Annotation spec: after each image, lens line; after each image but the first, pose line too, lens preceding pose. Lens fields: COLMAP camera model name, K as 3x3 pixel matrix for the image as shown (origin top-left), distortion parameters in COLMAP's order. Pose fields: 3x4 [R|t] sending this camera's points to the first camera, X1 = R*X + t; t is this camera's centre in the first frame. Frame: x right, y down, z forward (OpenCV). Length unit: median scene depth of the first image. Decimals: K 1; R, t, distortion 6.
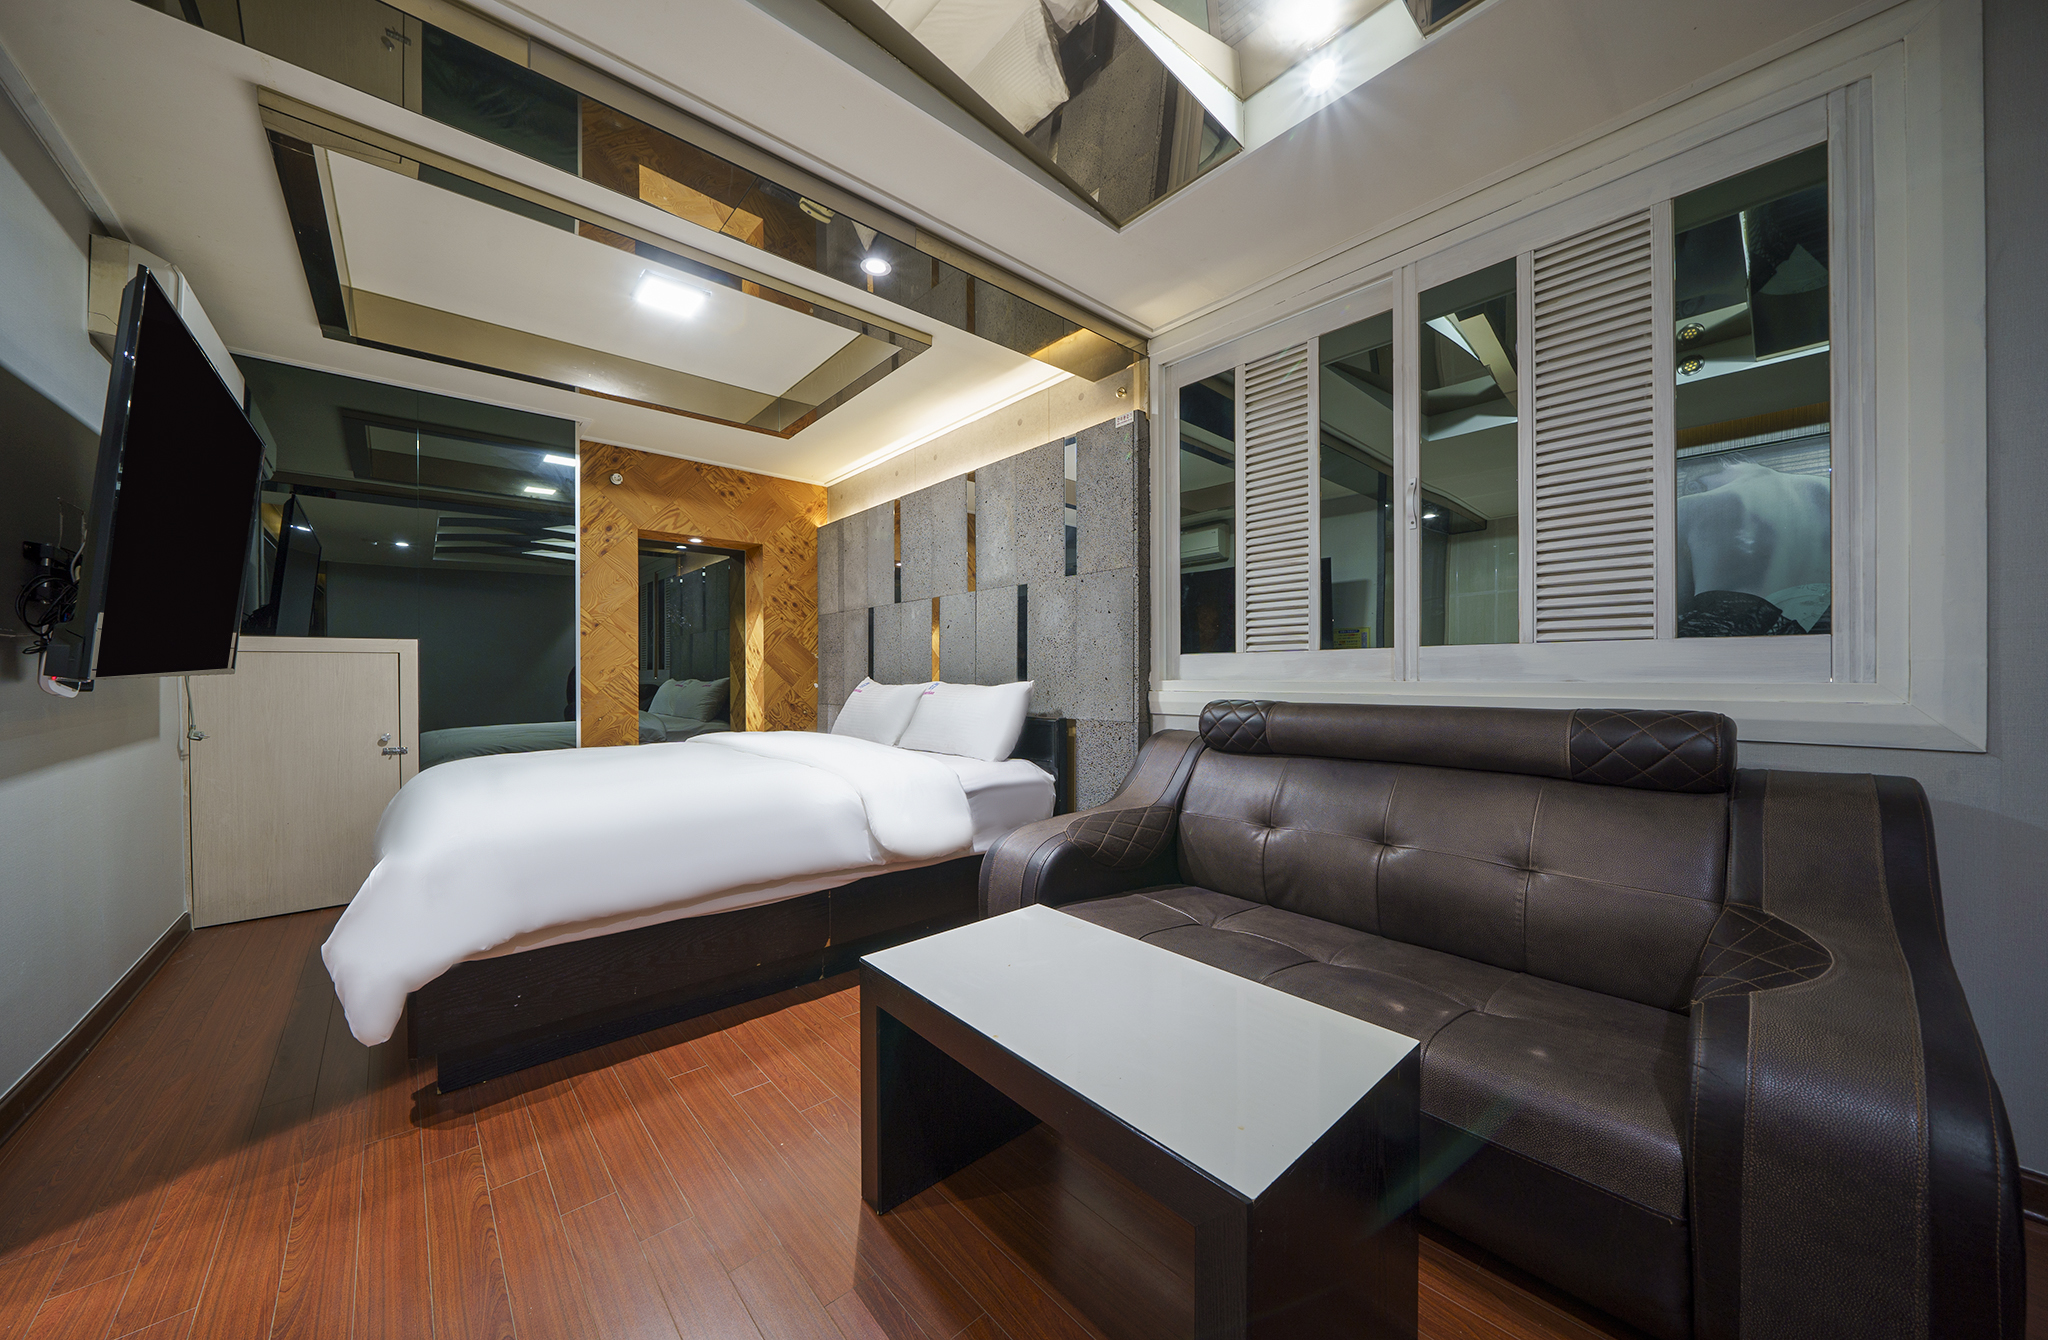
lens RADIAL K [[694.3, 0, 1016.2], [0, 694.3, 677.8], [0, 0, 1]] dist [-0.007018, 0.000380]
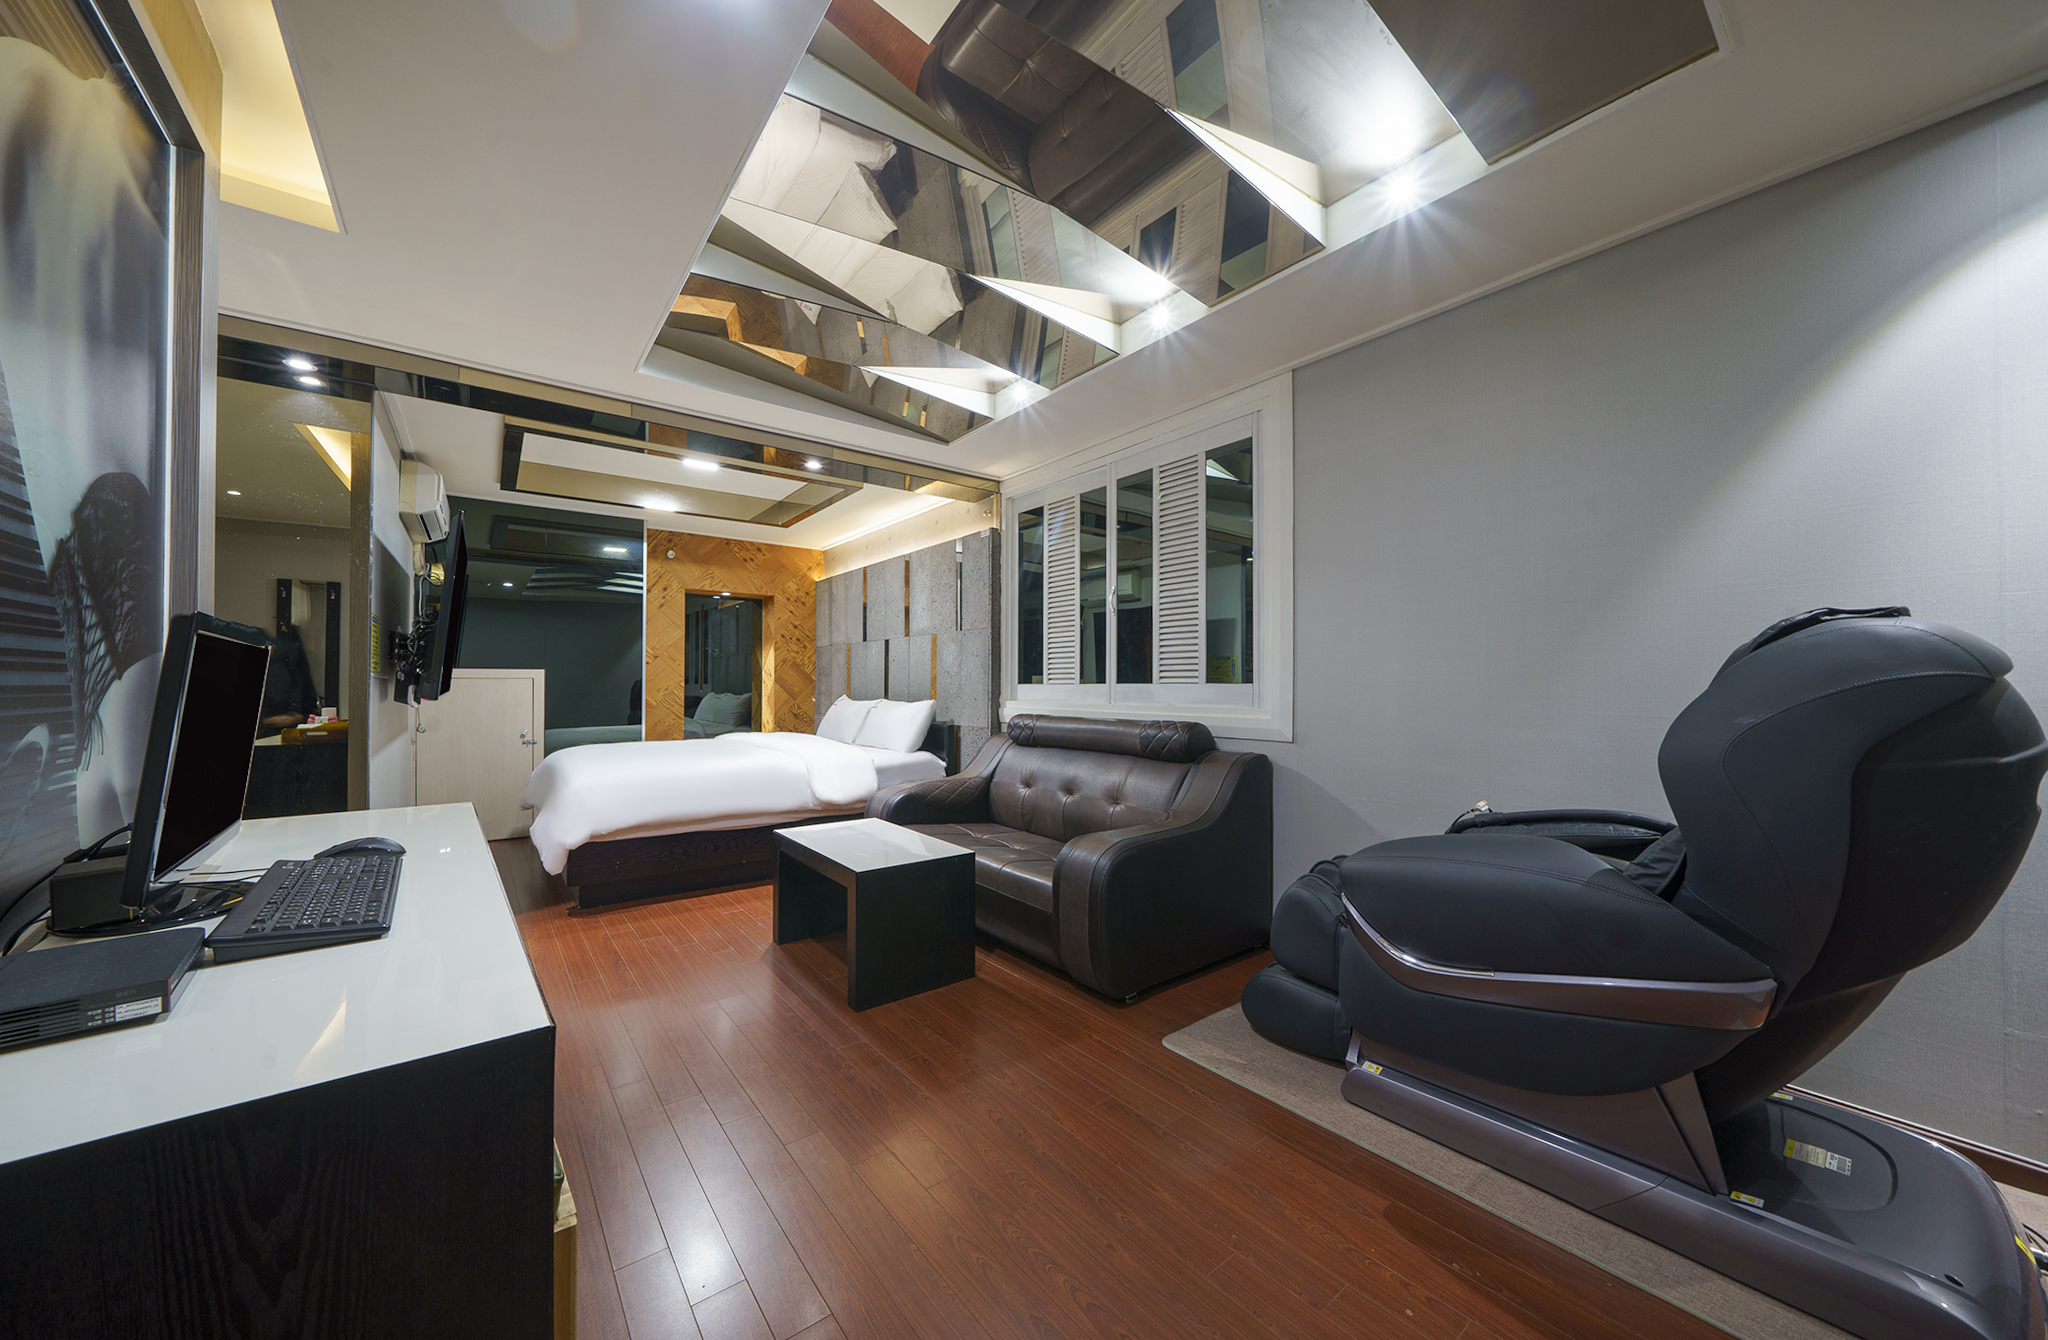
lens RADIAL K [[710.5, 0, 1016.4], [0, 710.5, 680.9], [0, 0, 1]] dist [-0.007080, 0.000030]
pose [[0.997522, 0.005712, -0.070122, 0.294348], [-0.006409, 0.999932, -0.009718, -0.021878], [0.070062, 0.010143, 0.997491, -0.502993]]
